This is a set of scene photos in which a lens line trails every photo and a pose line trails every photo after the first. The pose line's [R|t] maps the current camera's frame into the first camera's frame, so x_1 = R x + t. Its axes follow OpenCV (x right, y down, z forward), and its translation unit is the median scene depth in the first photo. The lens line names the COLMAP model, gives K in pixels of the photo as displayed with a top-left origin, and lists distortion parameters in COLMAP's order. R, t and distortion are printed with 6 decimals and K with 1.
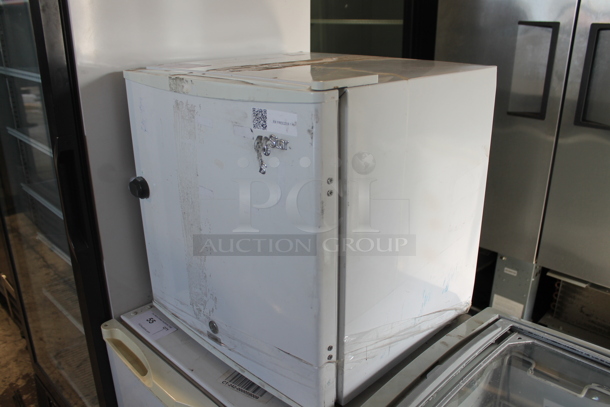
lens RADIAL K [[500.6, 0, 305.0], [0, 500.6, 203.5], [0, 0, 1]] dist [-0.083547, 0.001462]
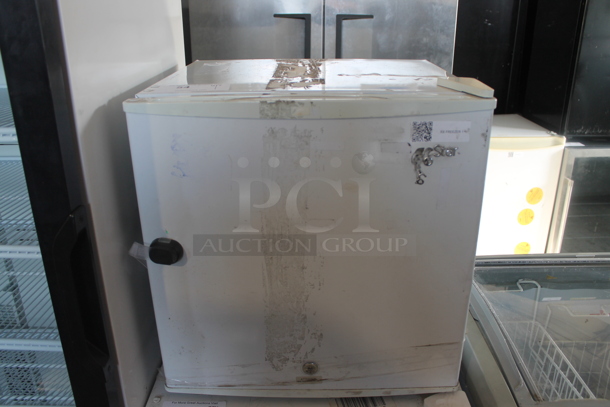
lens RADIAL K [[500.6, 0, 305.0], [0, 500.6, 203.5], [0, 0, 1]] dist [-0.083547, 0.001462]
pose [[0.718268, -0.255813, 0.647033, -0.917308], [0.241868, 0.963761, 0.112540, -0.192418], [-0.652374, 0.075662, 0.754111, 0.387641]]
